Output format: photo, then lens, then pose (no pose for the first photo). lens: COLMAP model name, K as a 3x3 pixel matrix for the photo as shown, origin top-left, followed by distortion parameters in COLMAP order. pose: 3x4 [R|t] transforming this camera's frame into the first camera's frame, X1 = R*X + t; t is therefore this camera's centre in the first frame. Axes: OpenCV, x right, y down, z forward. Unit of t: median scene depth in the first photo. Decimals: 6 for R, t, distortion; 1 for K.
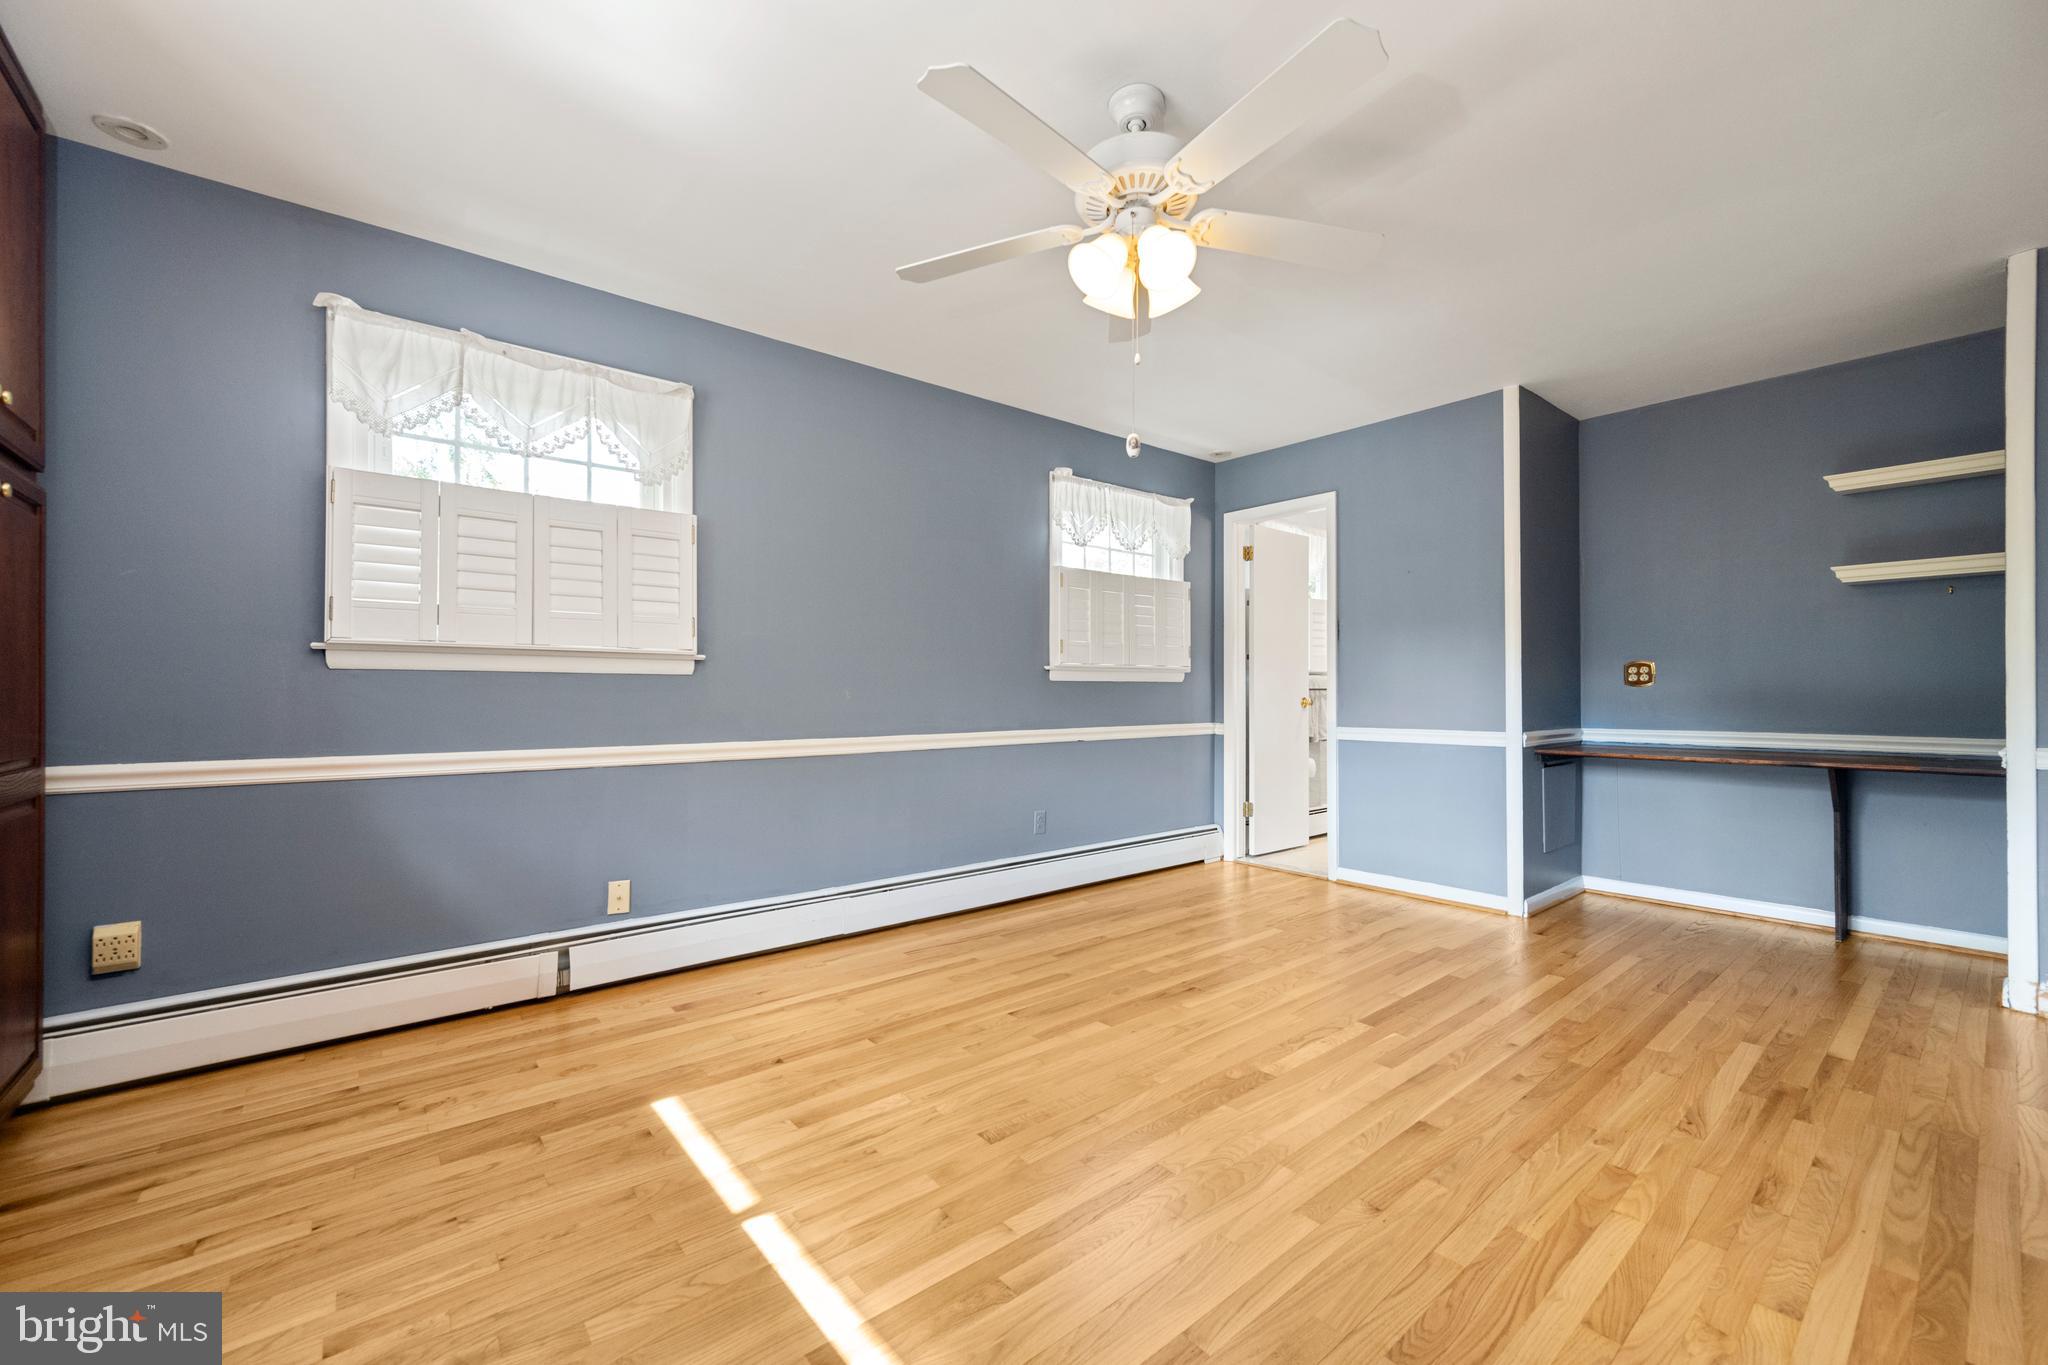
lens RADIAL K [[823.0, 0, 1034.6], [0, 823.0, 694.9], [0, 0, 1]] dist [-0.001510, -0.000175]
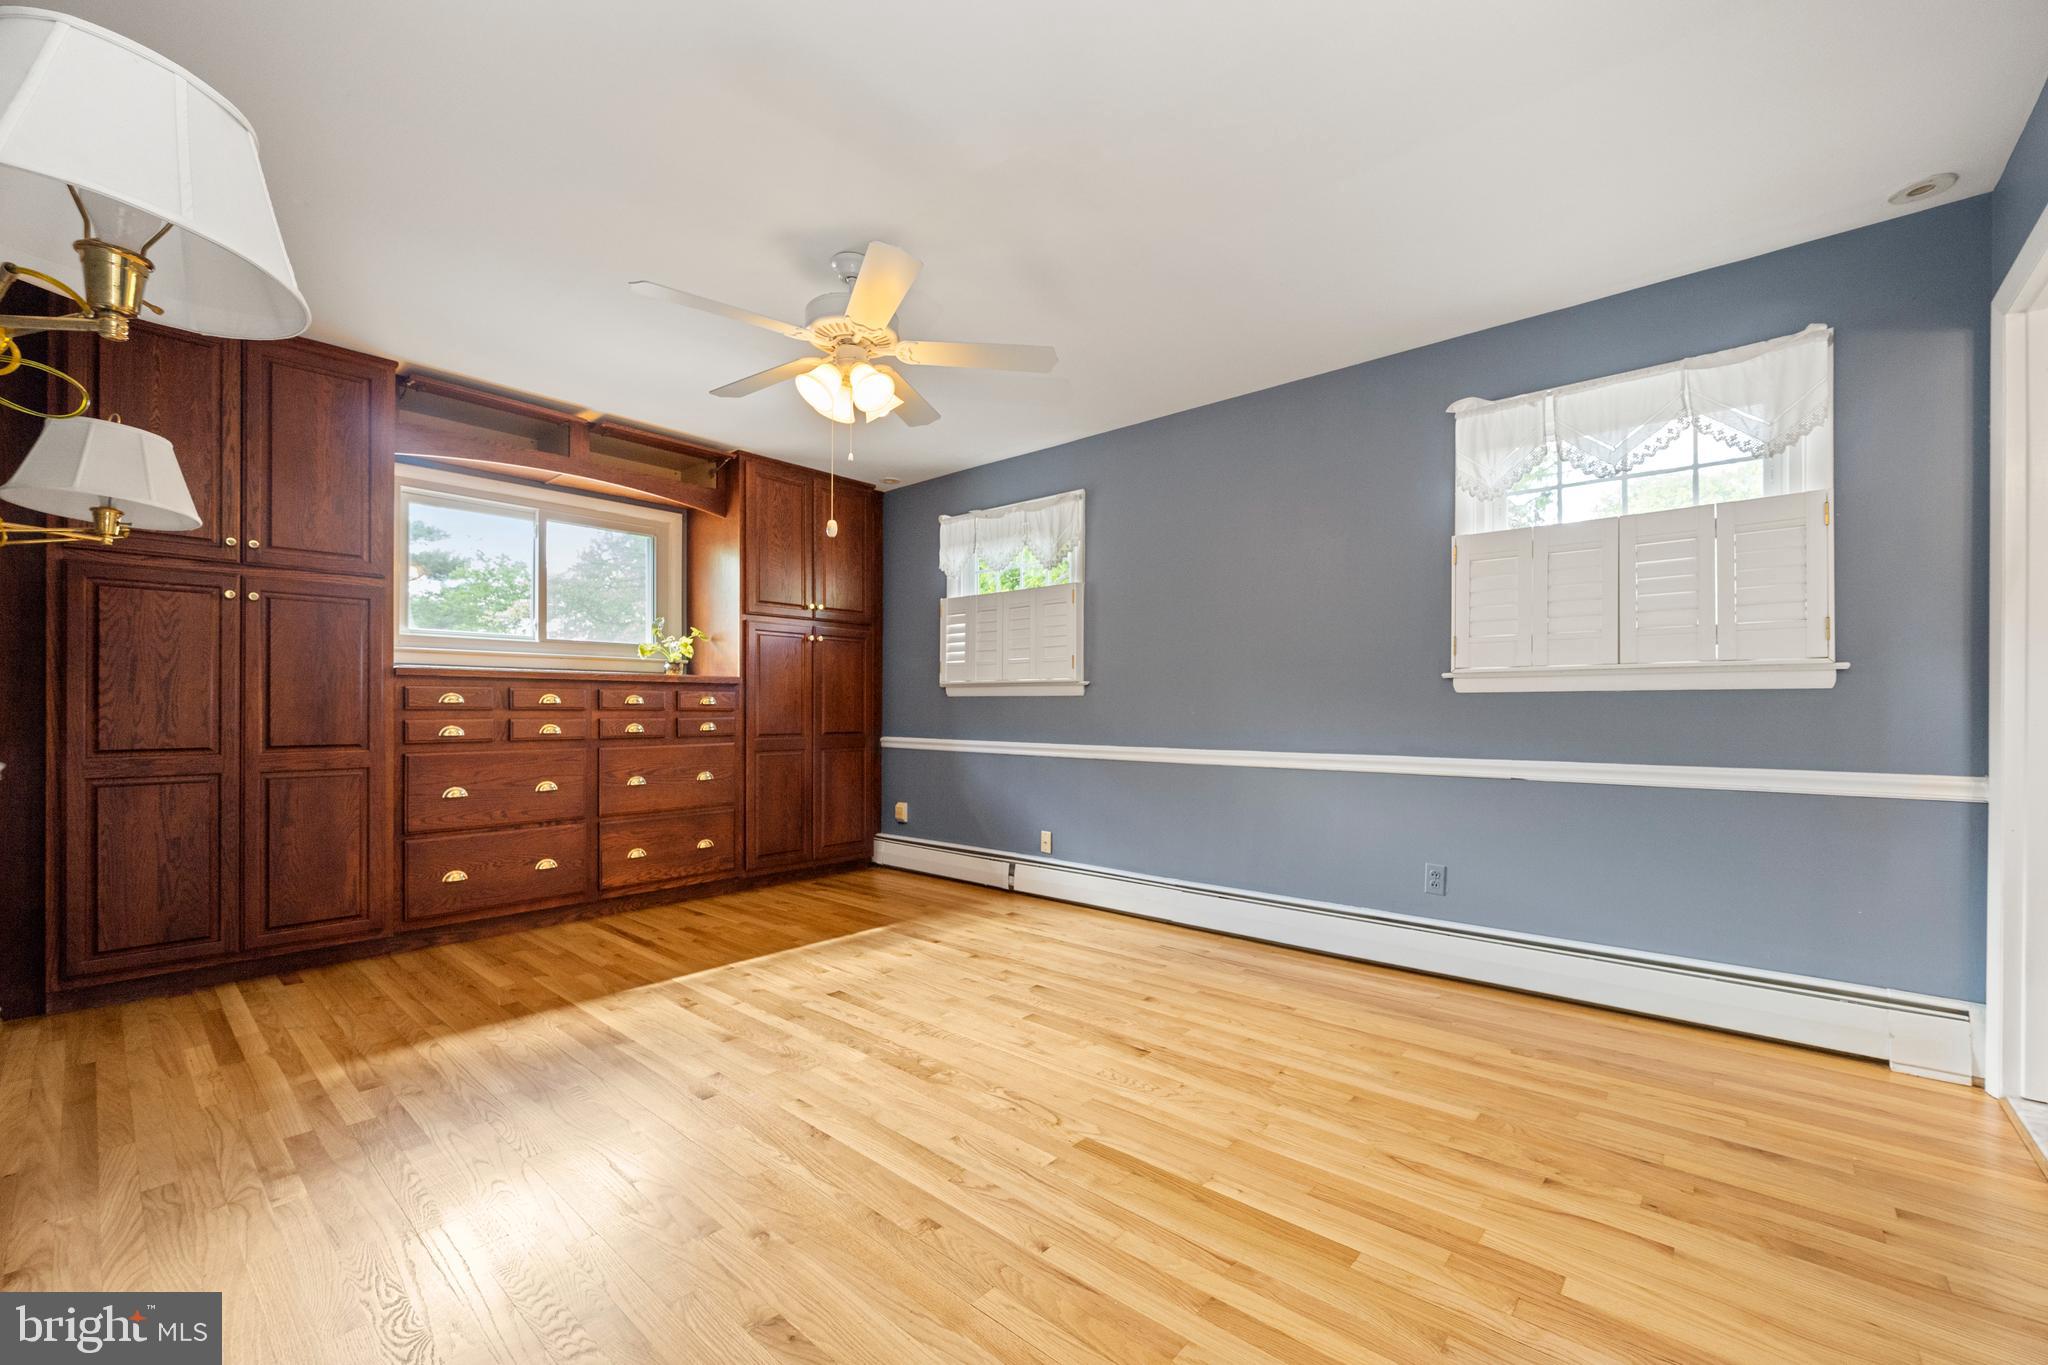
lens RADIAL K [[839.7, 0, 1028.1], [0, 839.7, 705.1], [0, 0, 1]] dist [0.001350, 0.000185]
pose [[0.148542, -0.001019, -0.988906, 1.075396], [-0.001078, 0.999999, -0.001192, -0.006788], [0.988906, 0.001244, 0.148540, 0.764844]]
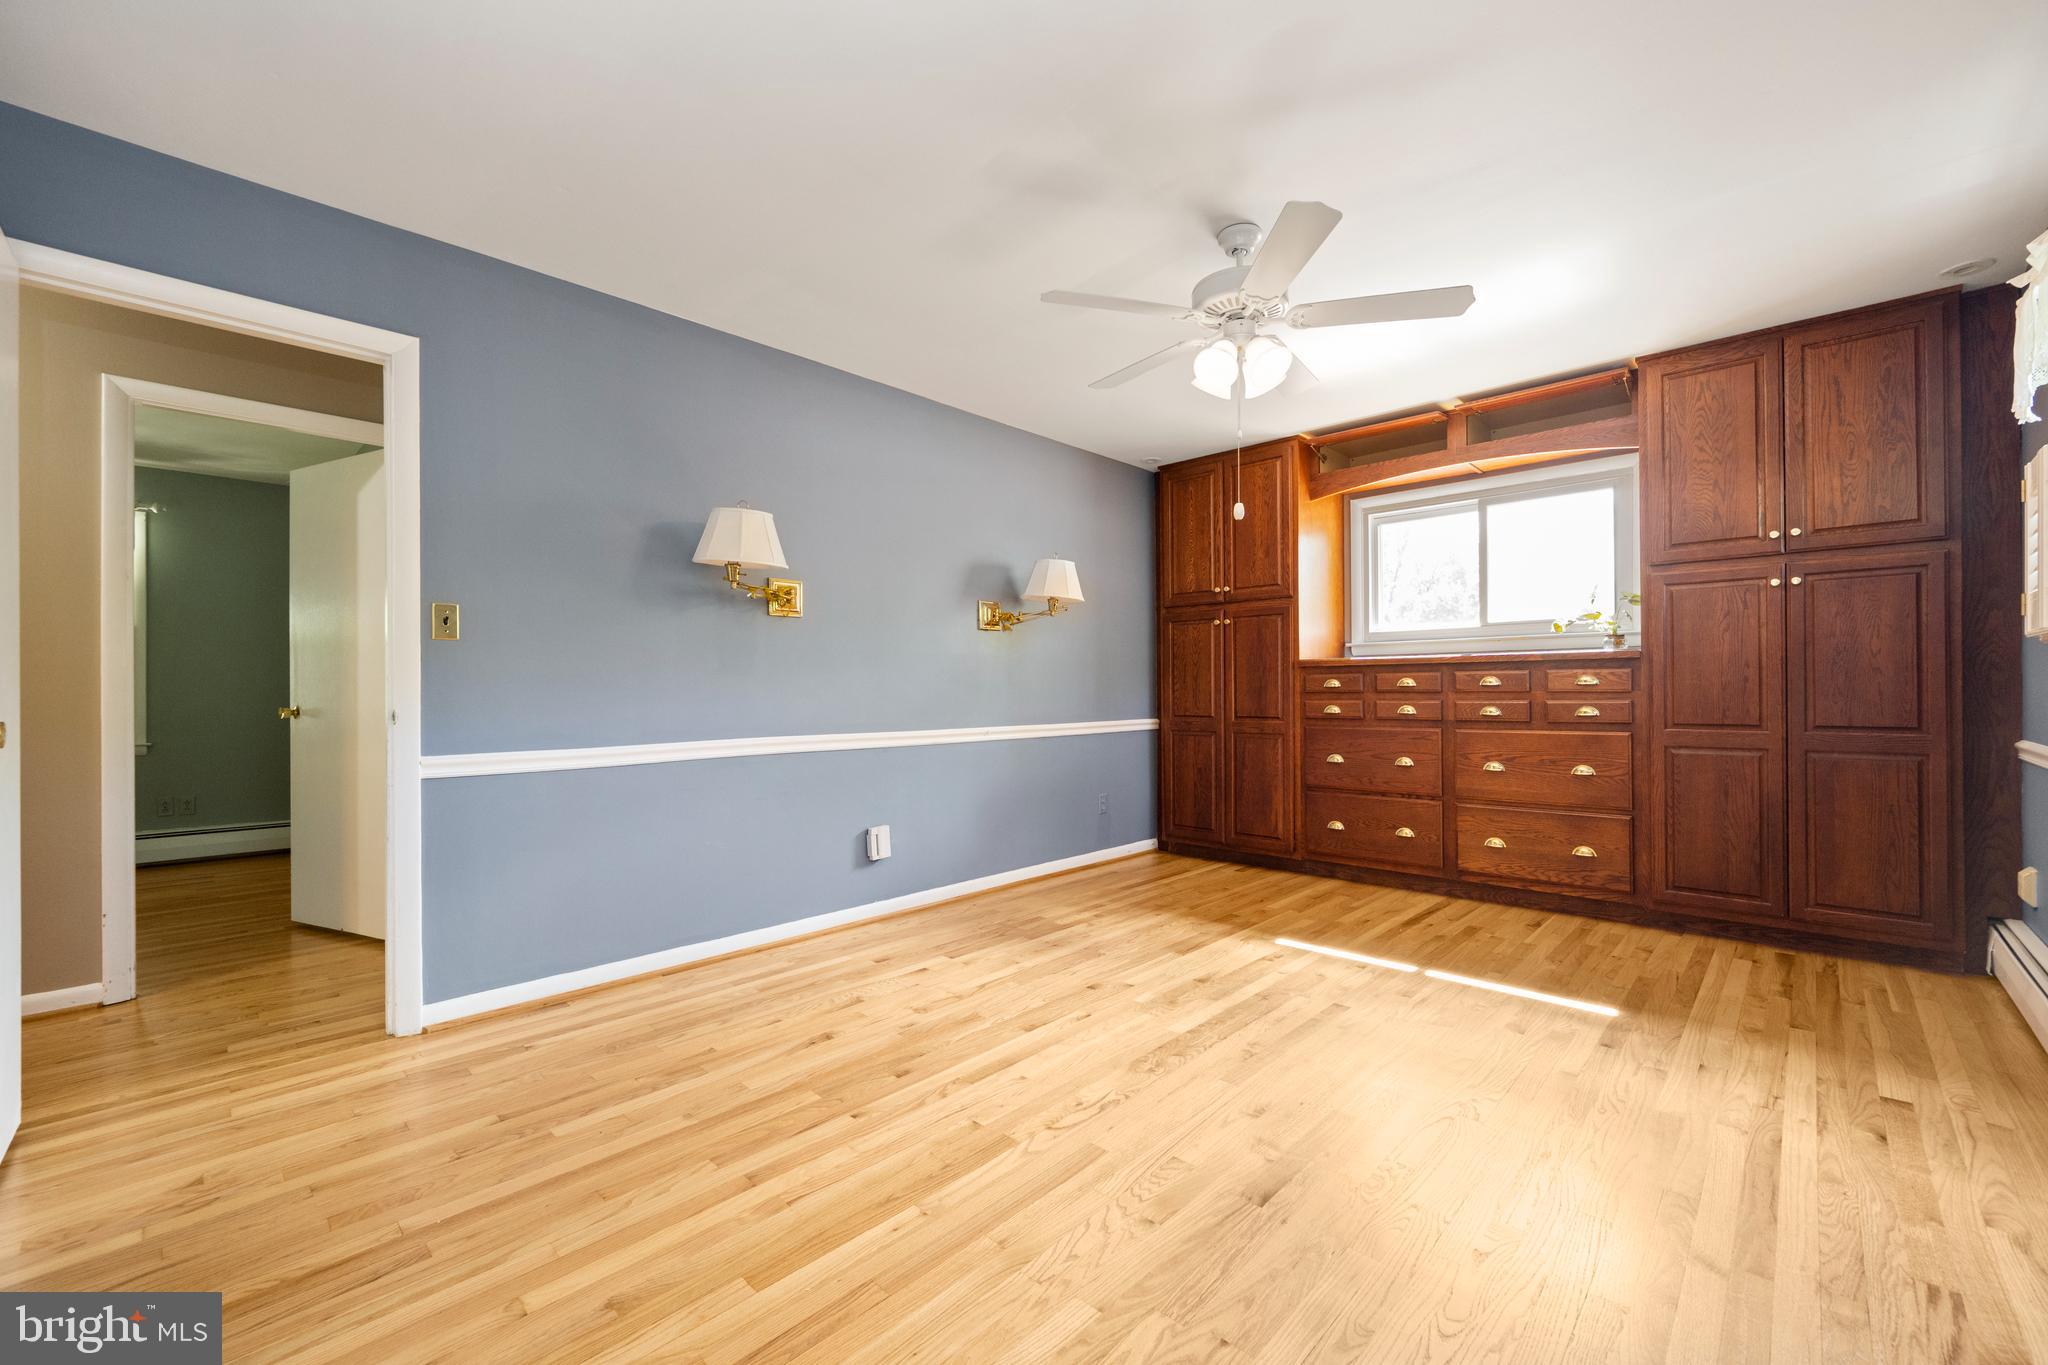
lens RADIAL K [[822.9, 0, 1024.0], [0, 822.9, 682.5], [0, 0, 1]] dist [-0.001844, -0.000134]
pose [[-0.993859, 0.004954, -0.110541, 0.433014], [0.006535, 0.999881, -0.013945, -0.000822], [0.110459, -0.014582, -0.993774, 1.598646]]
